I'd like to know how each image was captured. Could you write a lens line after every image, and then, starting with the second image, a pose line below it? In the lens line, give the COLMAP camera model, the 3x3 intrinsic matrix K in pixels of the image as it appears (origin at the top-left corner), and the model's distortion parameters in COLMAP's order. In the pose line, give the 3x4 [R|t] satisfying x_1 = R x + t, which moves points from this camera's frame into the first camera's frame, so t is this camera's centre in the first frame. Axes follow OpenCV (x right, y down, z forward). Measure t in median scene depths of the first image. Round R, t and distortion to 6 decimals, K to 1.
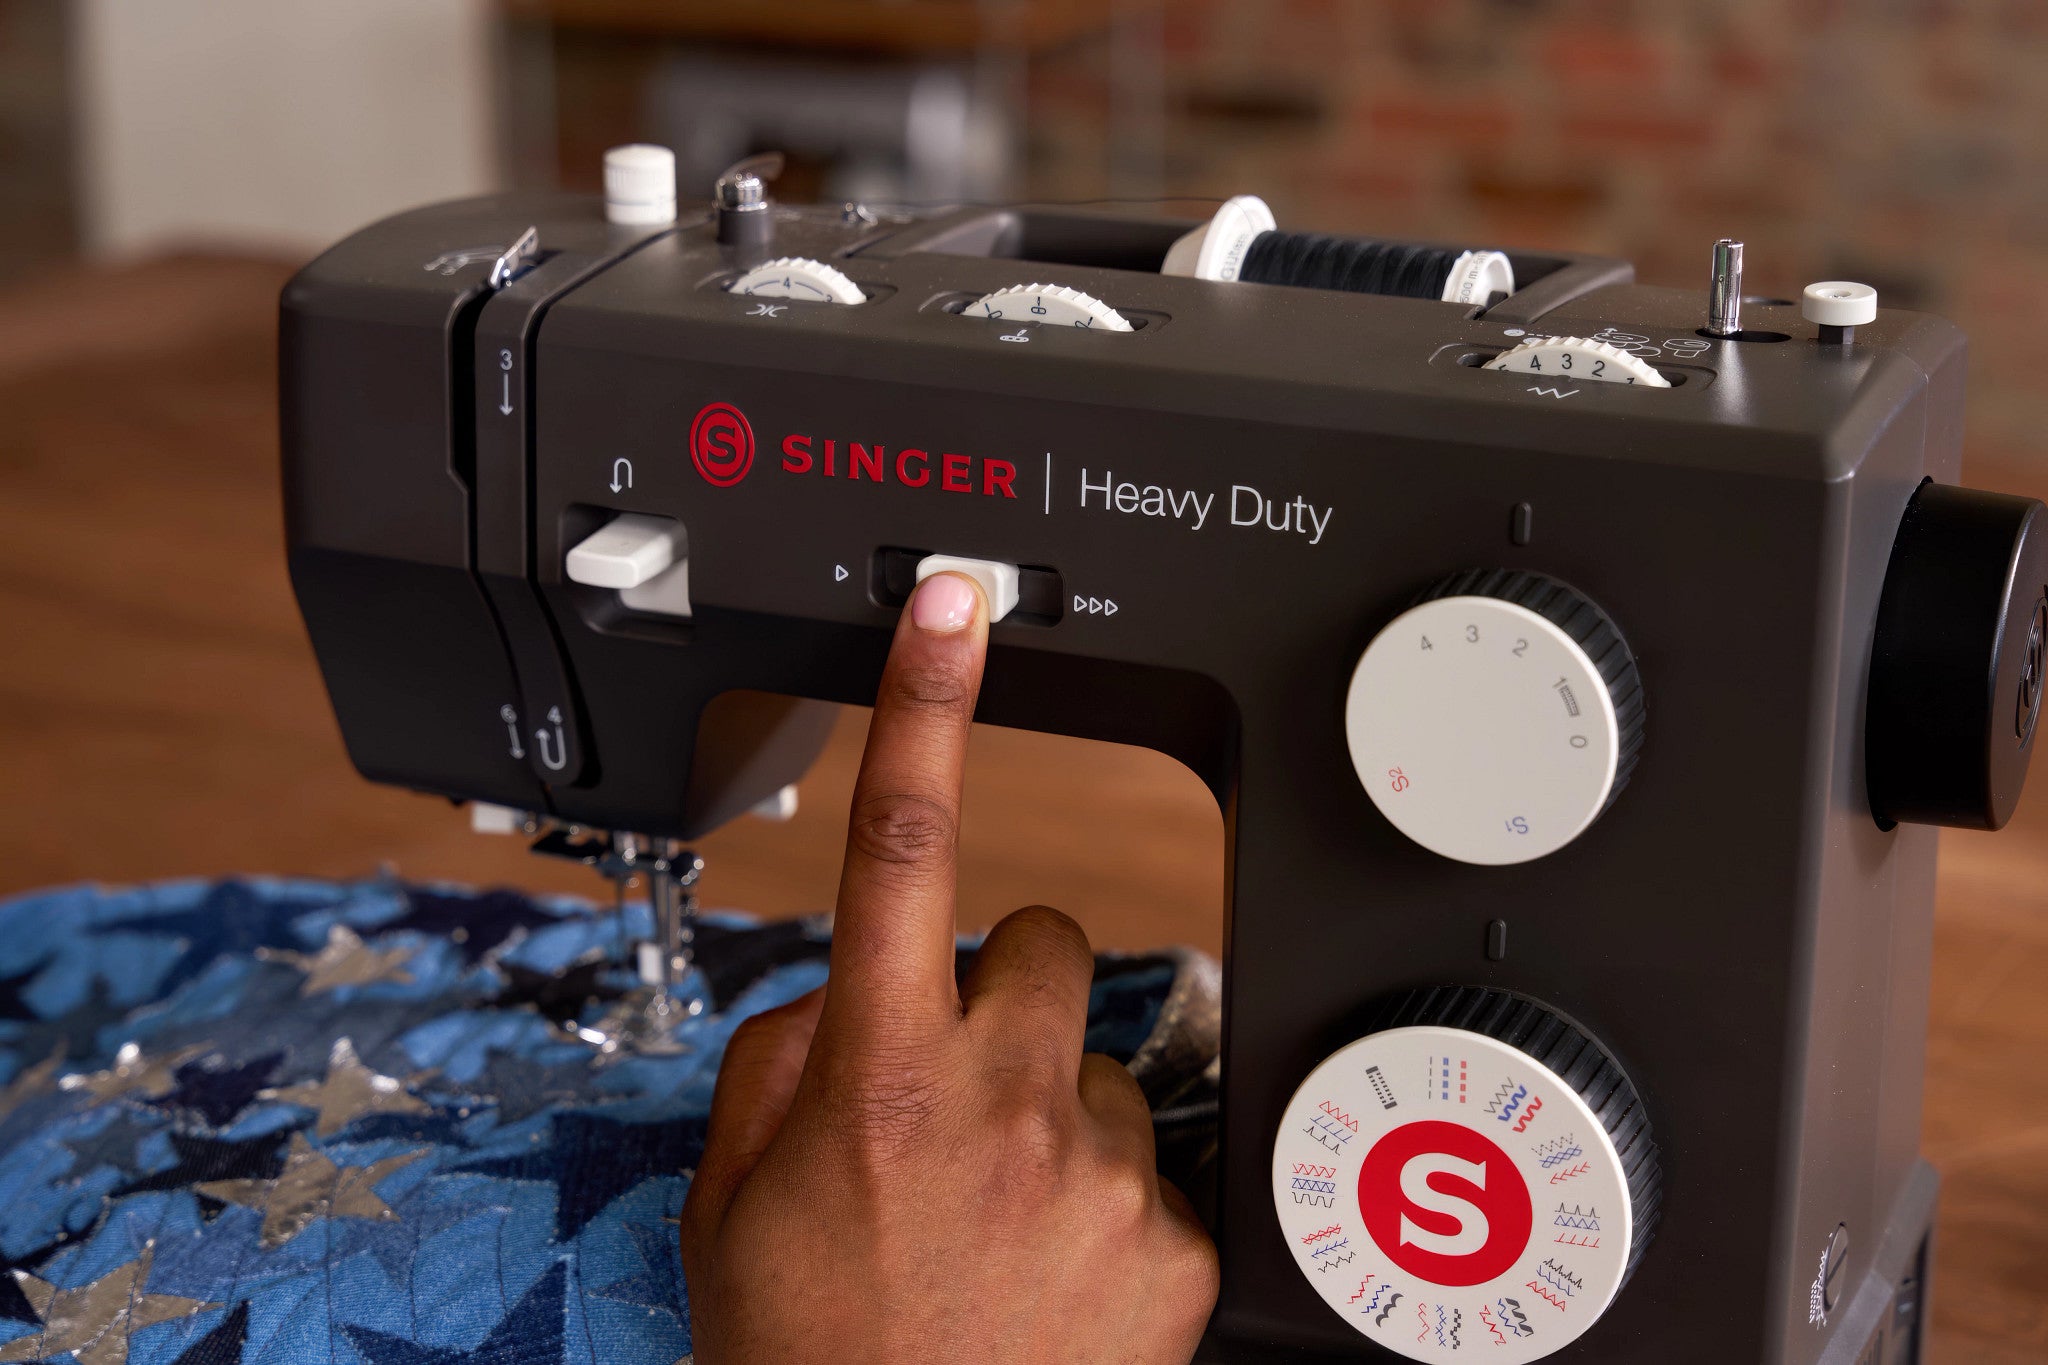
lens RADIAL K [[4032.4, 0, 1024.0], [0, 4032.4, 682.5], [0, 0, 1]] dist [-0.055508, 0.188017]
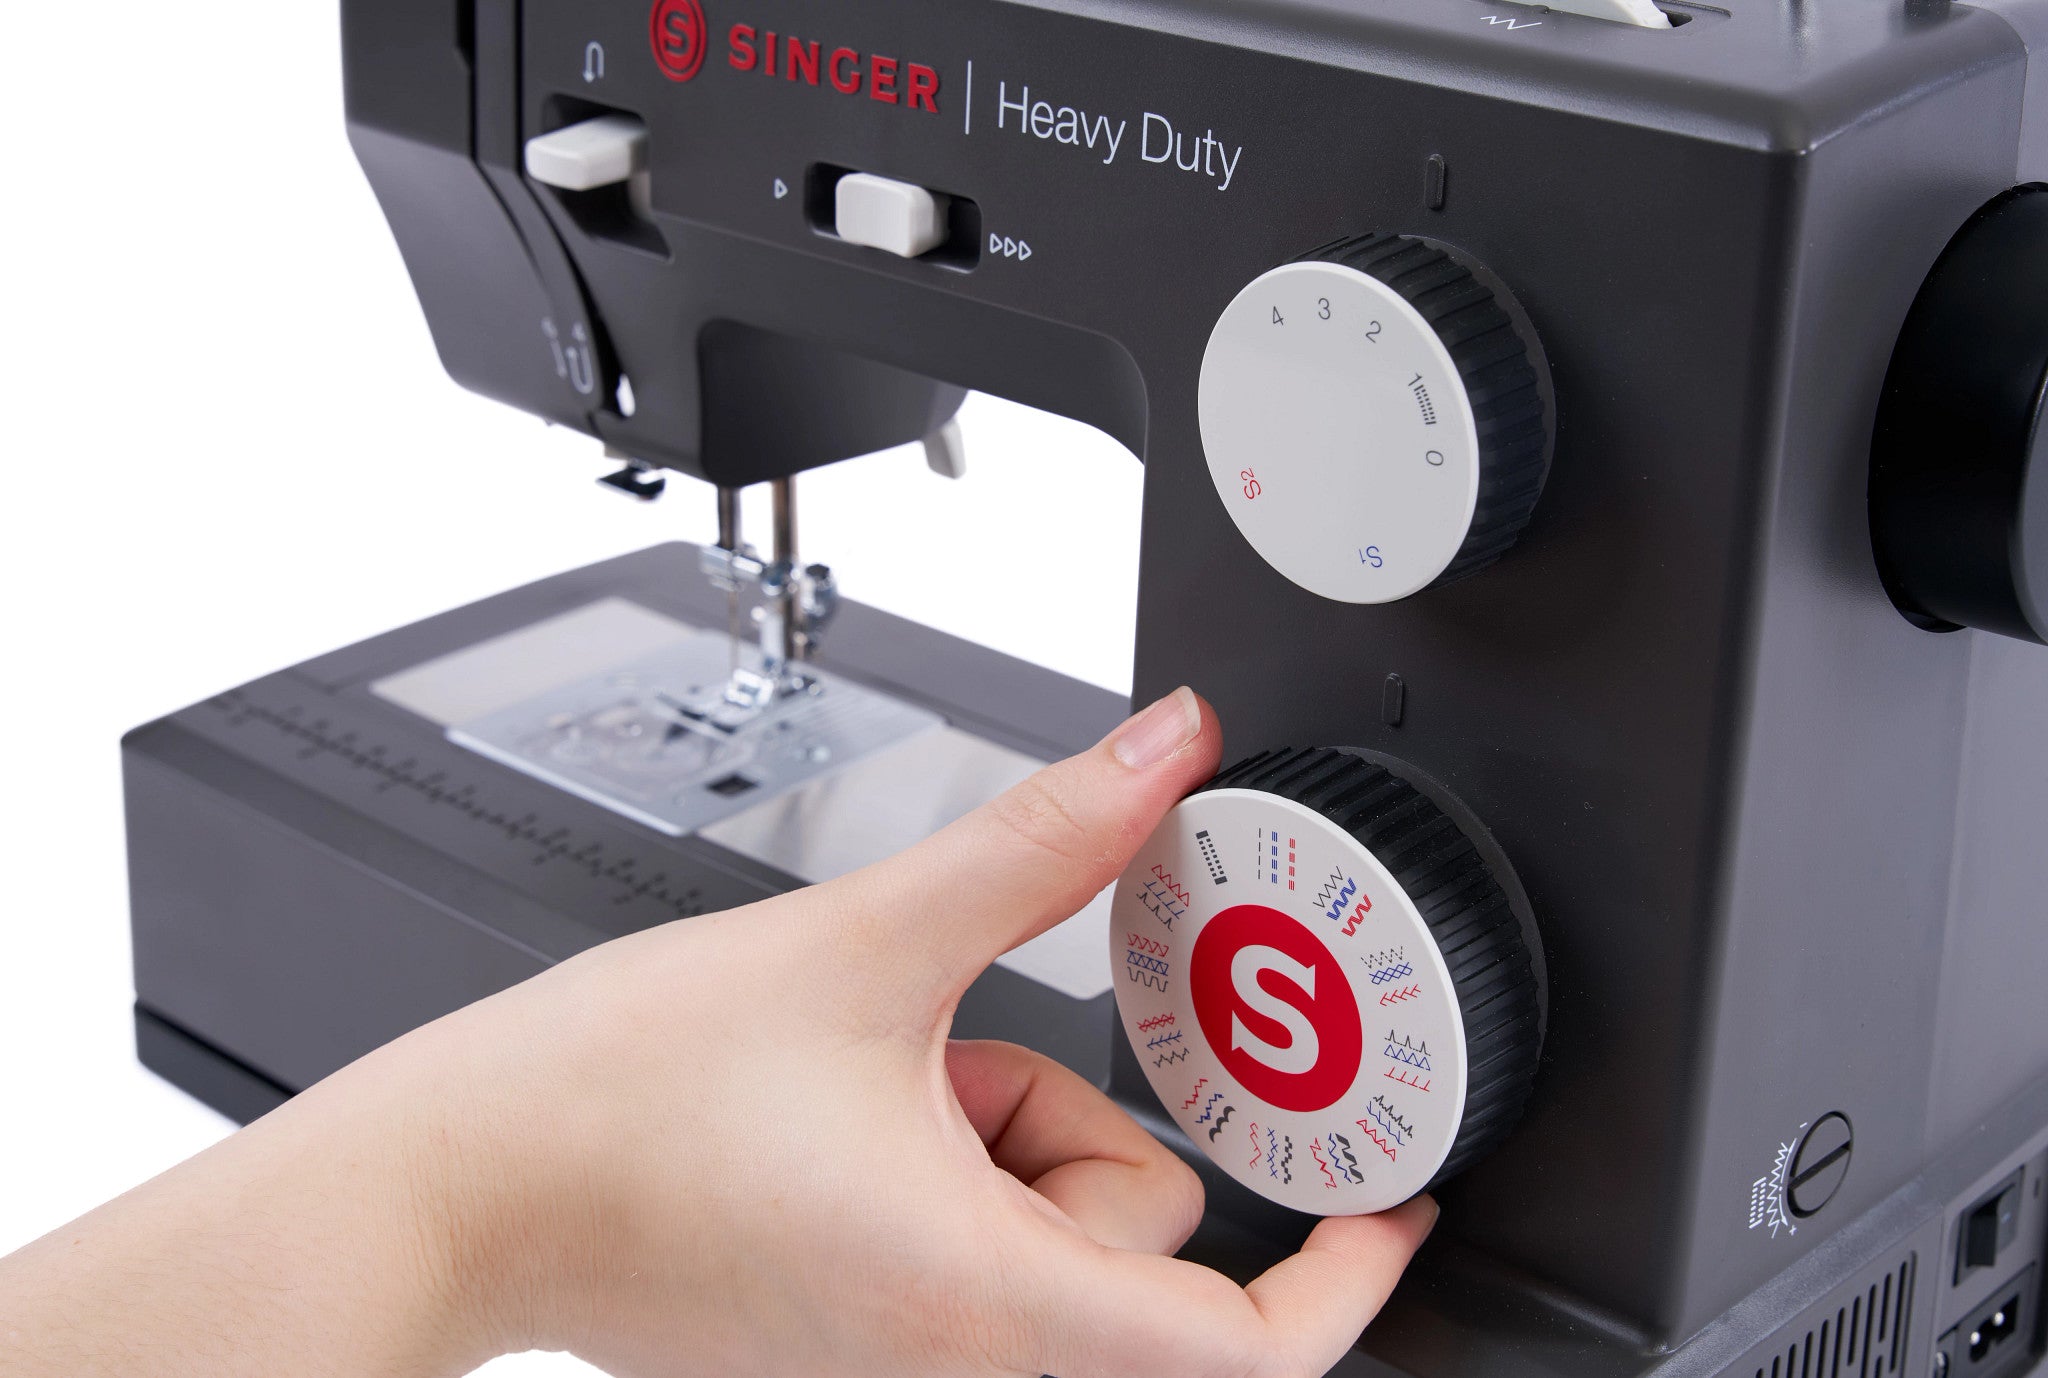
lens RADIAL K [[3619.6, 0, 1024.0], [0, 3619.6, 689.0], [0, 0, 1]] dist [-0.116027, 0.187184]
pose [[0.940469, 0.129815, -0.314113, 0.277323], [-0.106416, 0.990185, 0.090603, 0.003716], [0.322791, -0.051783, 0.945053, 0.289255]]
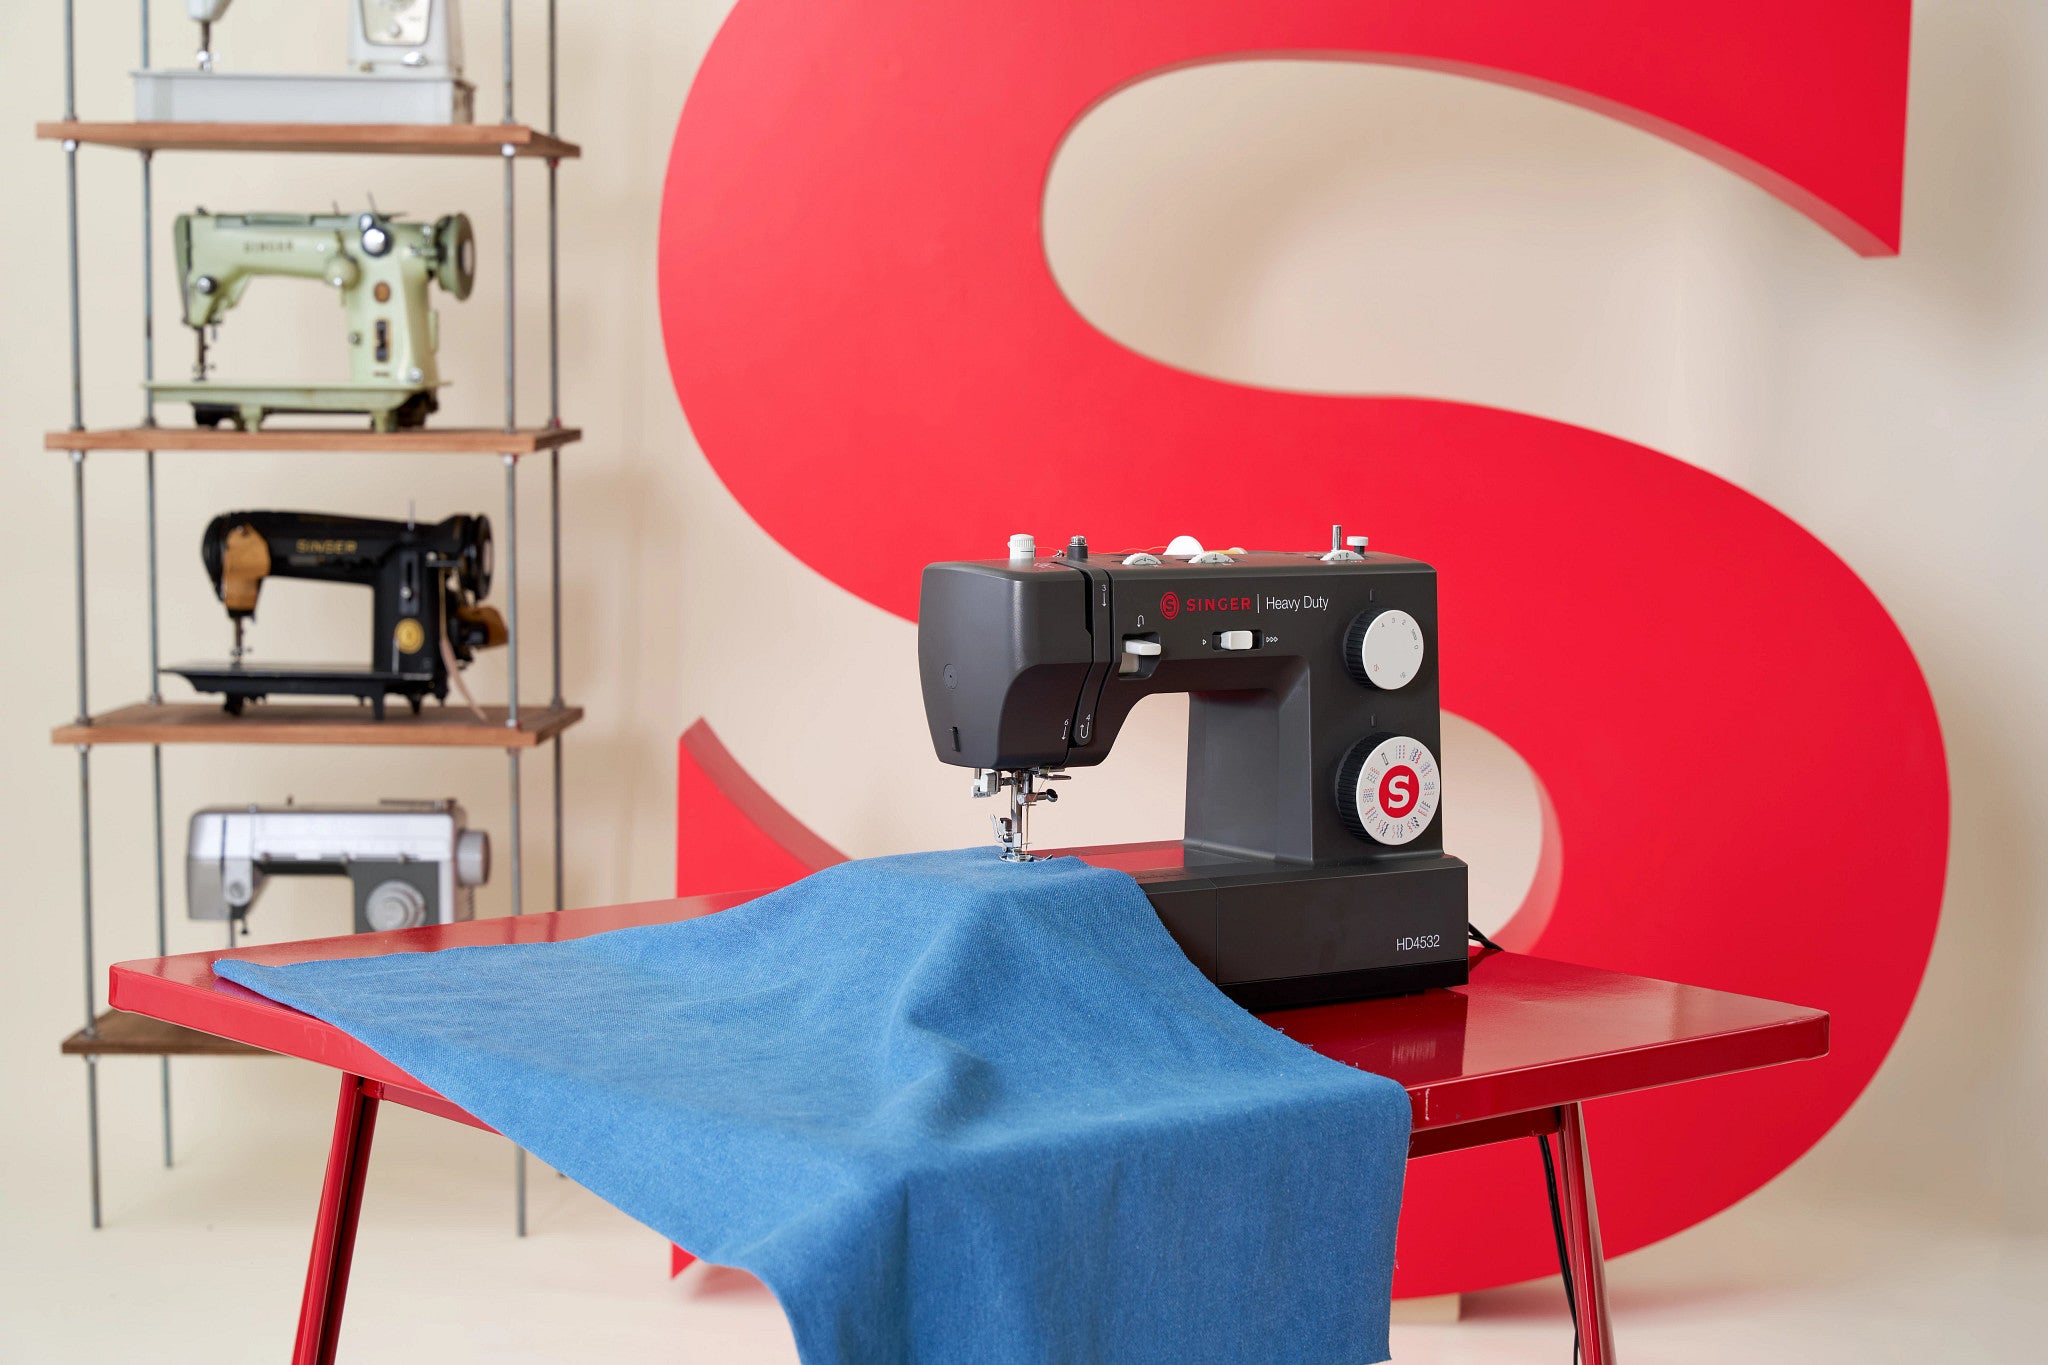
lens RADIAL K [[4032.4, 0, 1024.0], [0, 4032.4, 682.5], [0, 0, 1]] dist [-0.055508, 0.188017]
pose [[0.517739, -0.066084, 0.852982, -2.960291], [0.256634, 0.963096, -0.081155, 0.234934], [-0.816140, 0.260921, 0.515592, -0.528619]]
